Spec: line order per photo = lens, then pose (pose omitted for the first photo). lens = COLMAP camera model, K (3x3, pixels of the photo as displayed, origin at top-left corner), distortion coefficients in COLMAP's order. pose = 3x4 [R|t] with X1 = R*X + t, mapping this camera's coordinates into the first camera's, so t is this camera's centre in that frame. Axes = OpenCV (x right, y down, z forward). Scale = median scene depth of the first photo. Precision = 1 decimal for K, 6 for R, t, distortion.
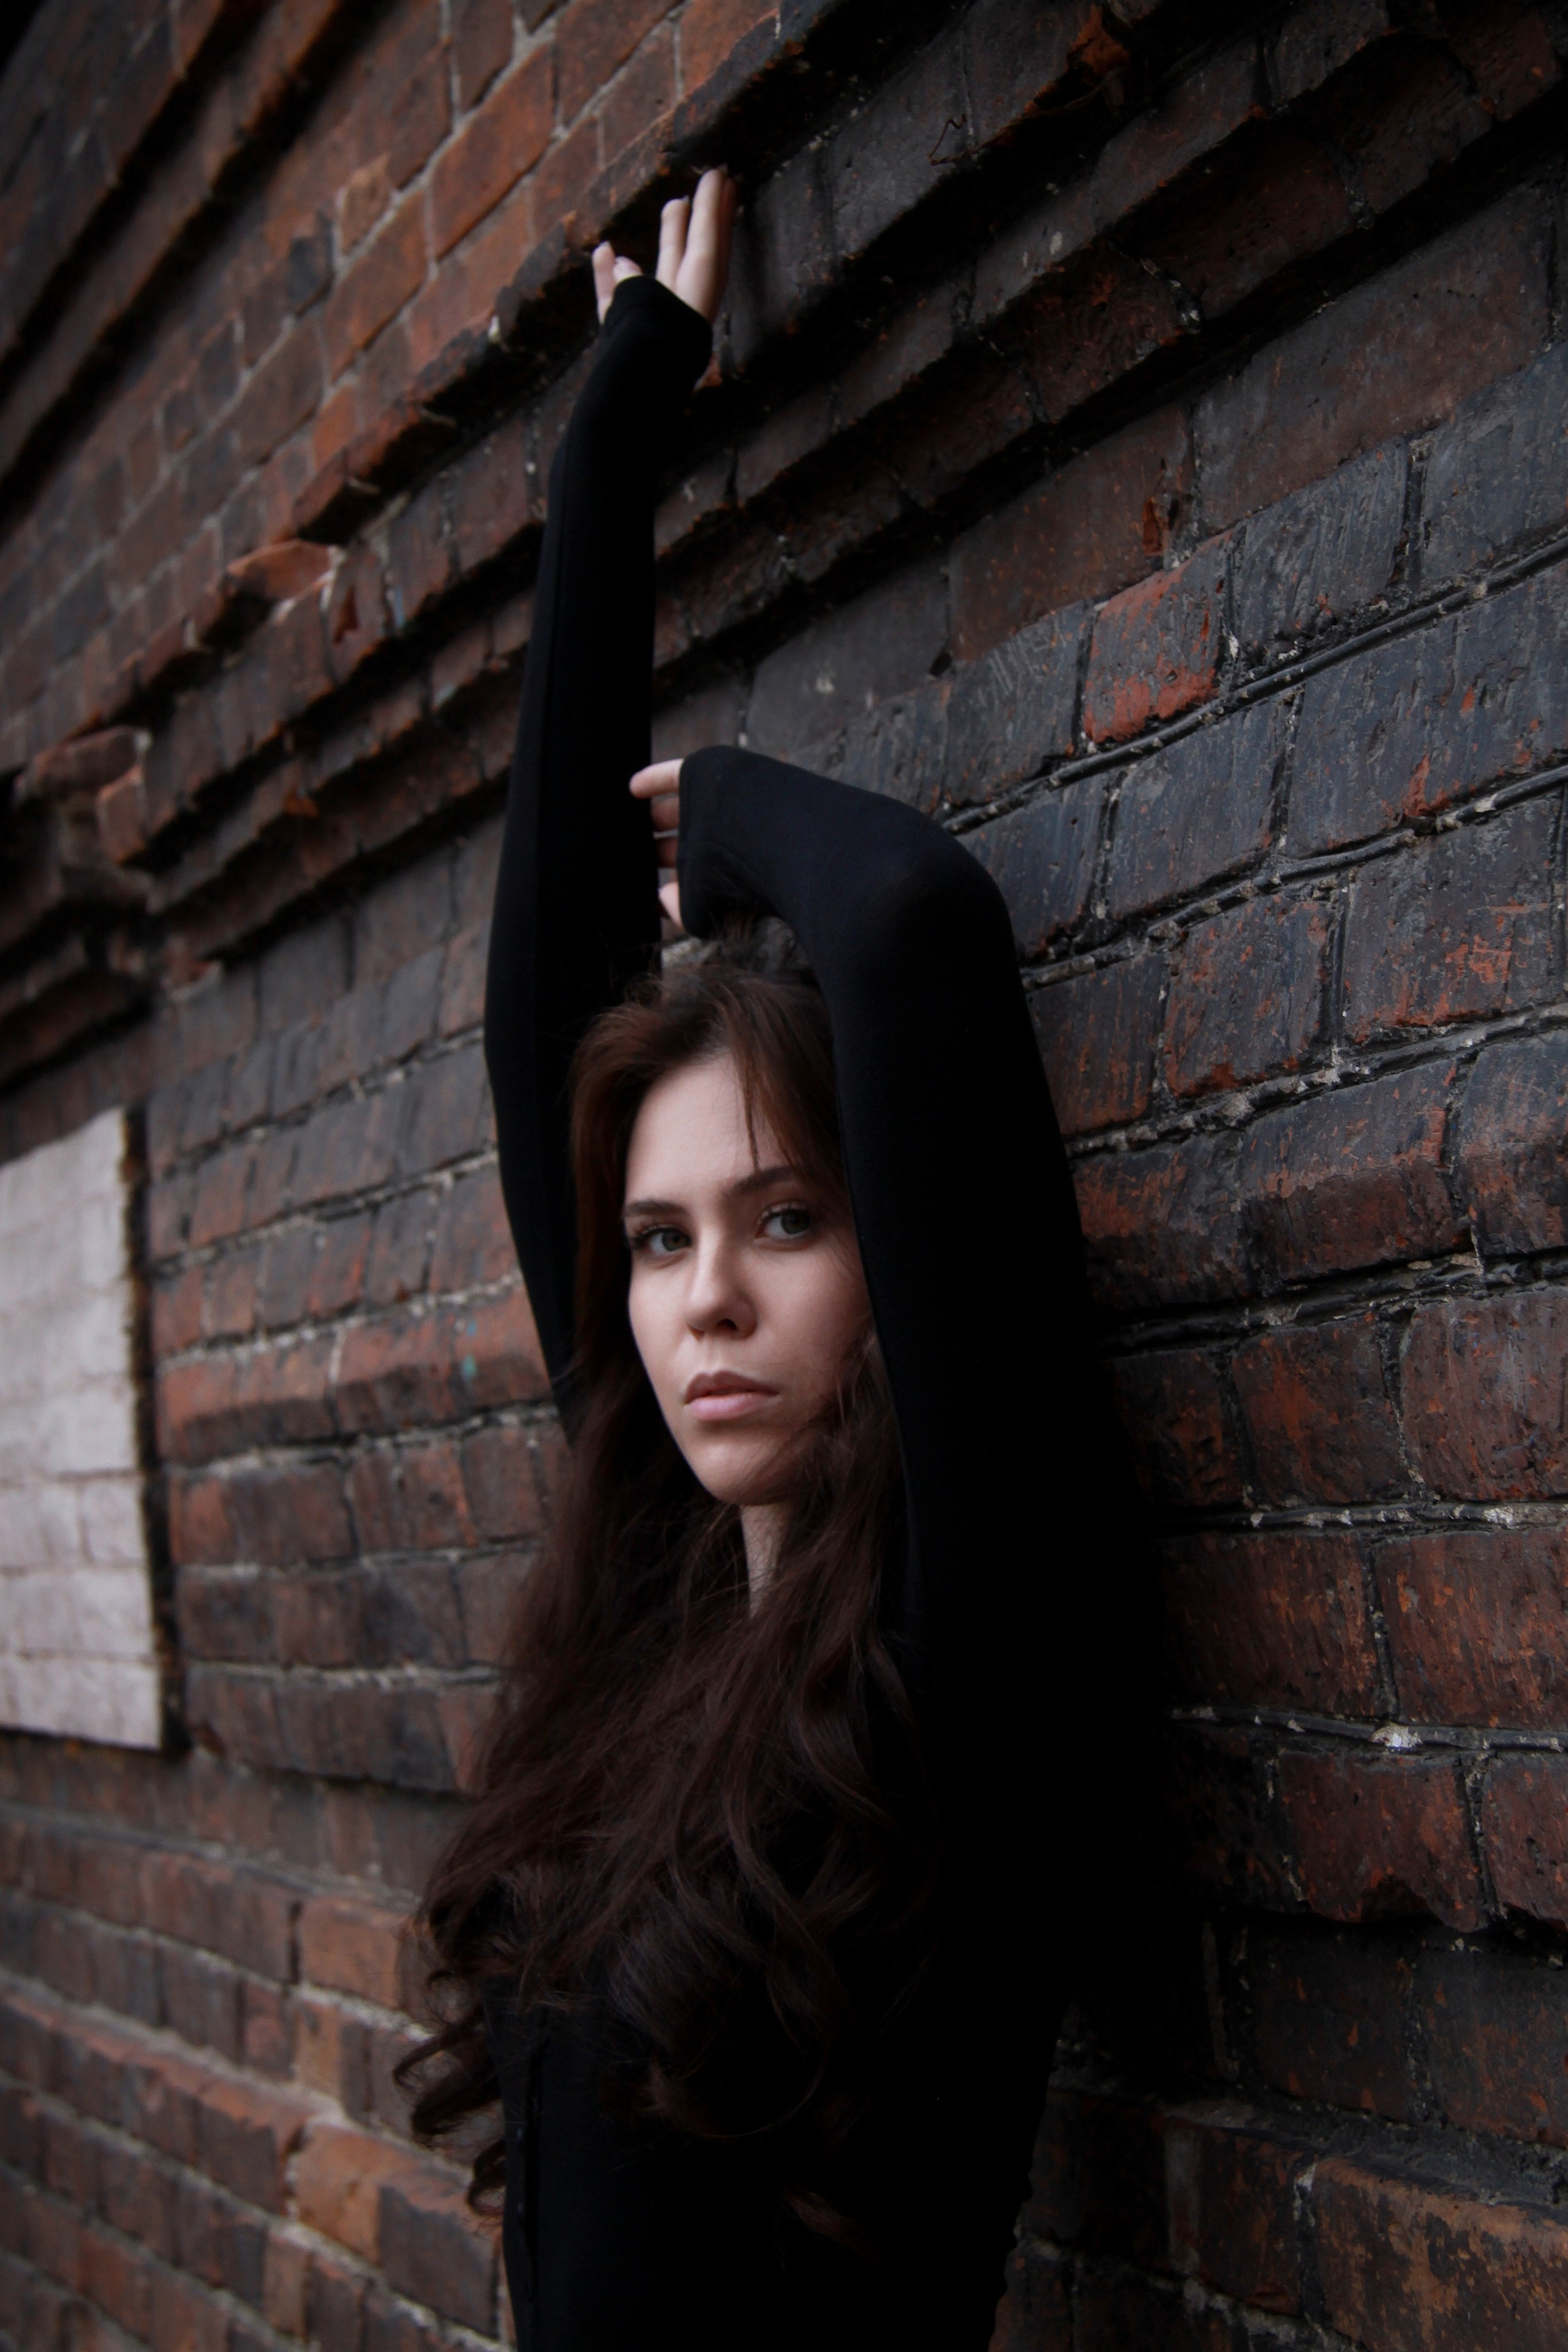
lens RADIAL K [[4115.7, 0, 761.1], [0, 4115.7, 1152.9], [0, 0, 1]] dist [0.204887, 0.000000]
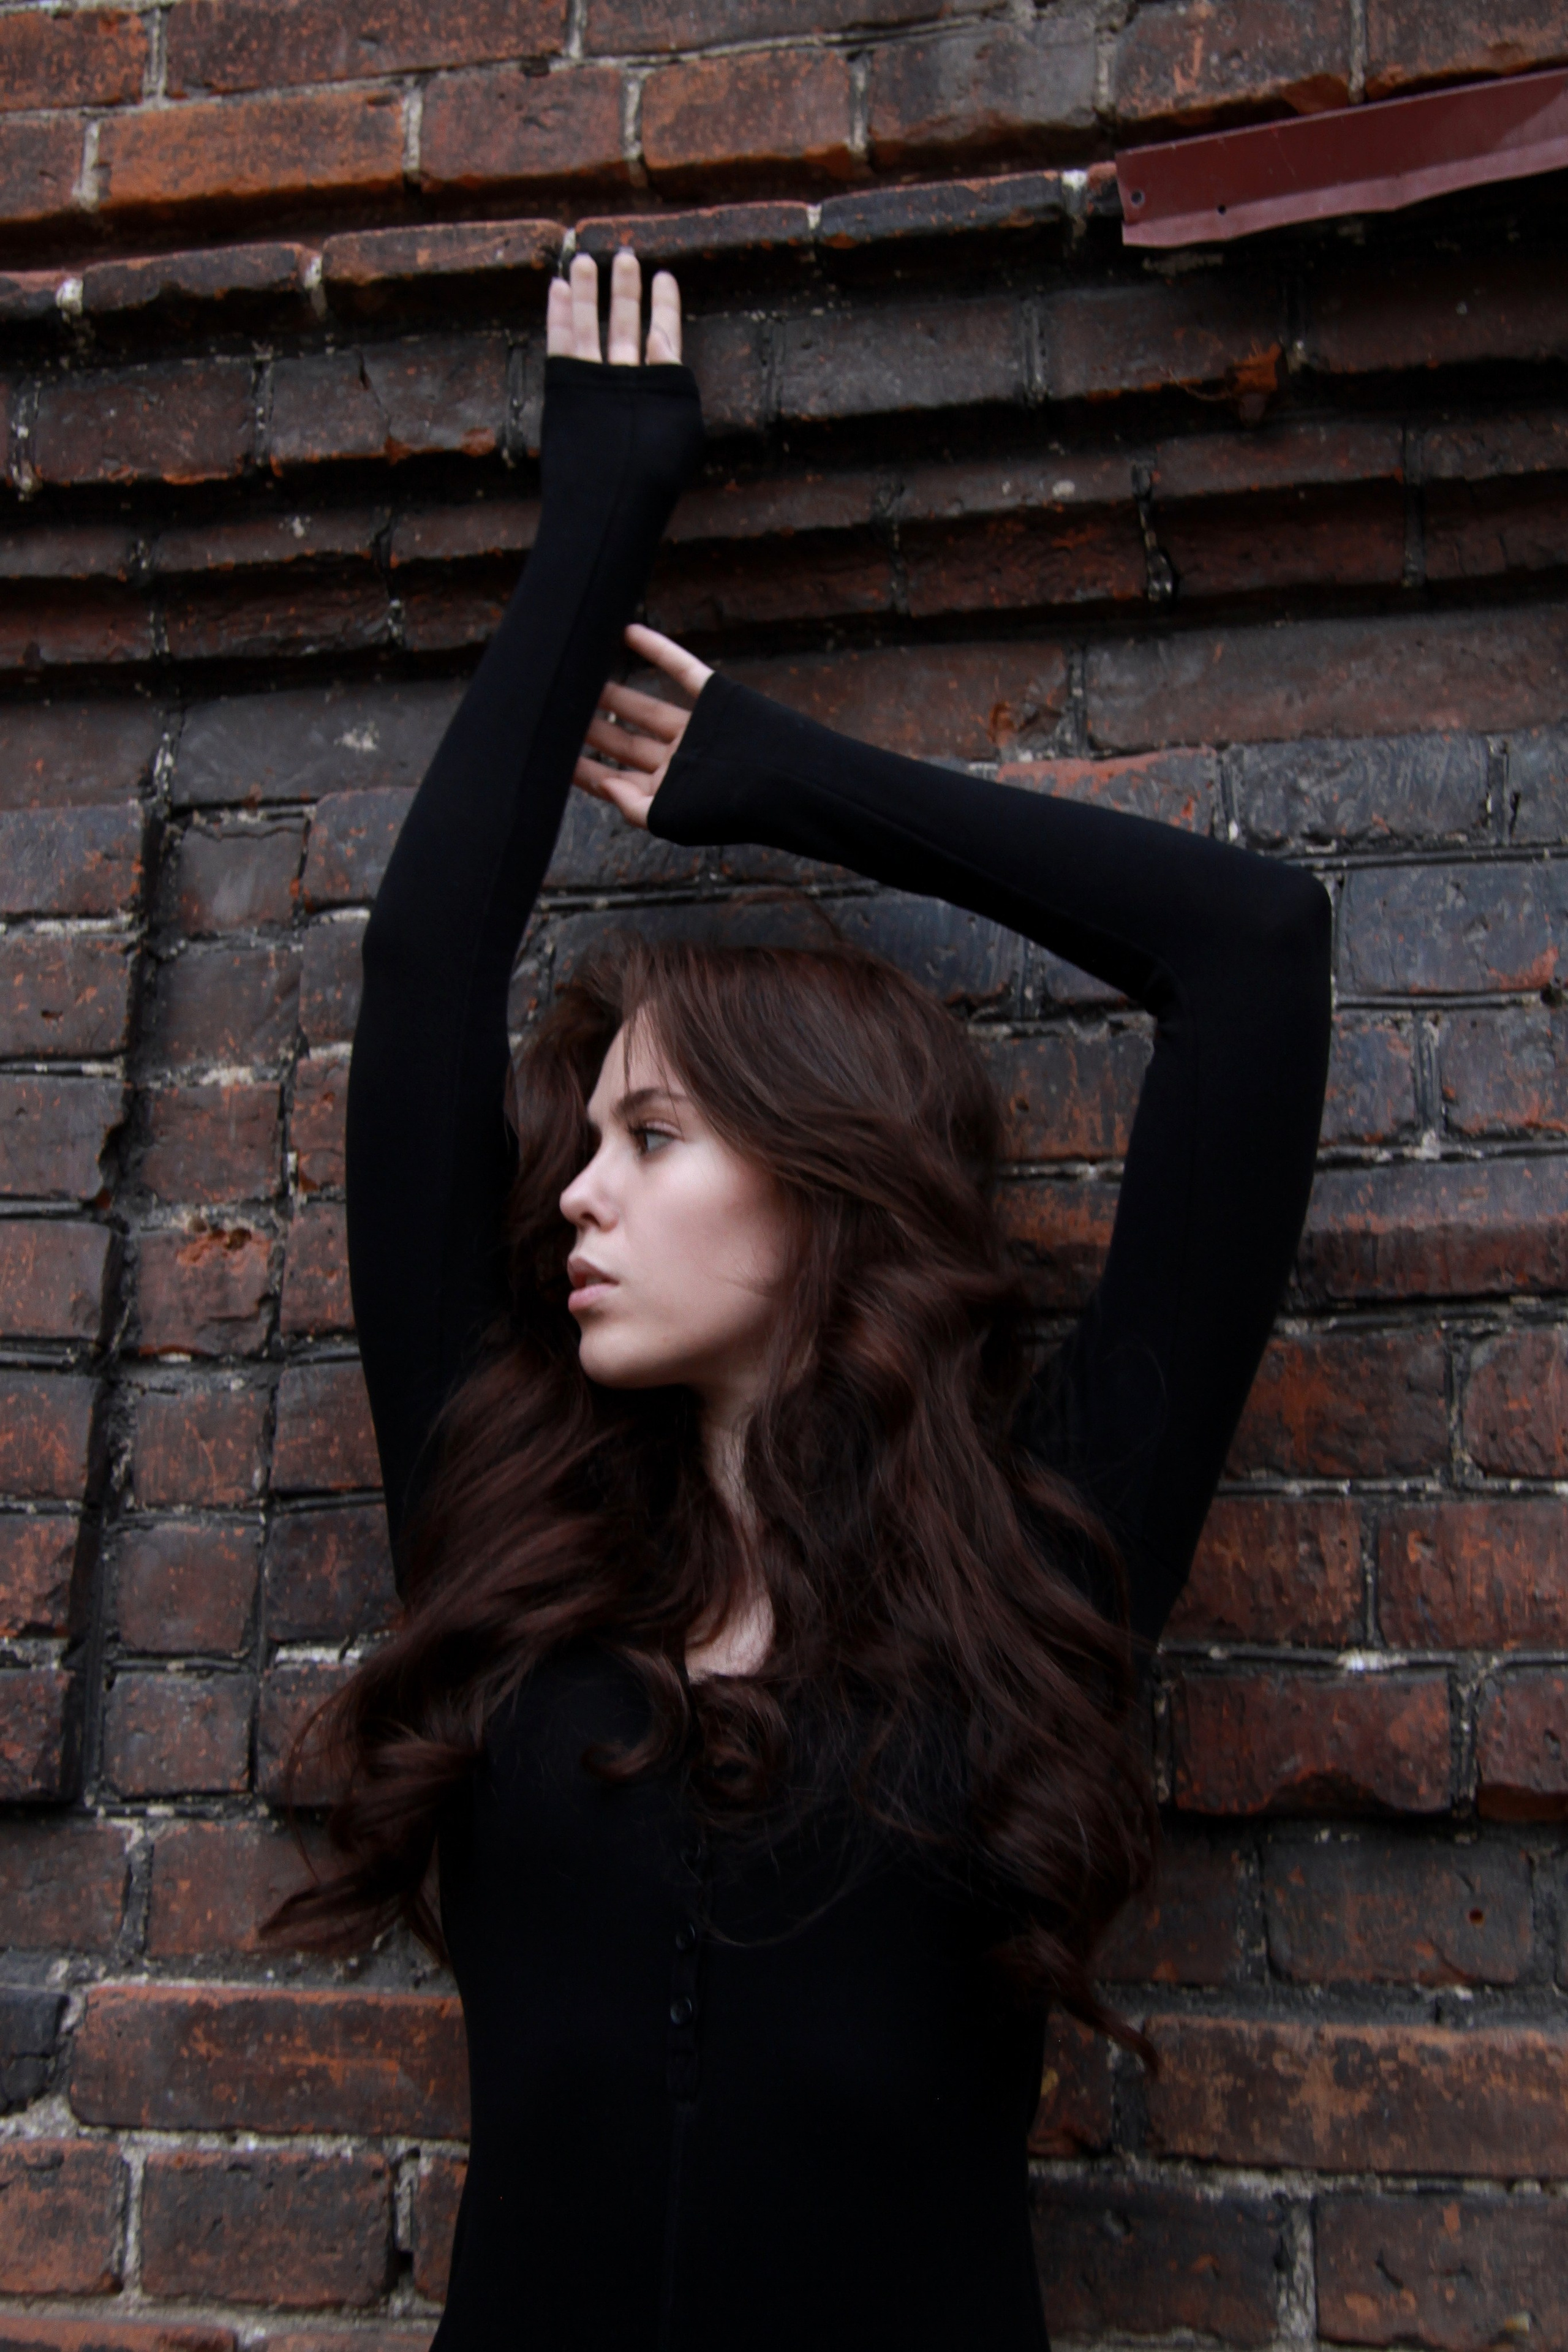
lens RADIAL K [[3507.3, 0, 805.9], [0, 3507.3, 1164.1], [0, 0, 1]] dist [0.132102, 0.000000]
pose [[0.541660, 0.298435, 0.785837, -0.771028], [-0.133792, 0.953546, -0.269906, 0.284836], [-0.829882, 0.041059, 0.556427, 0.482752]]
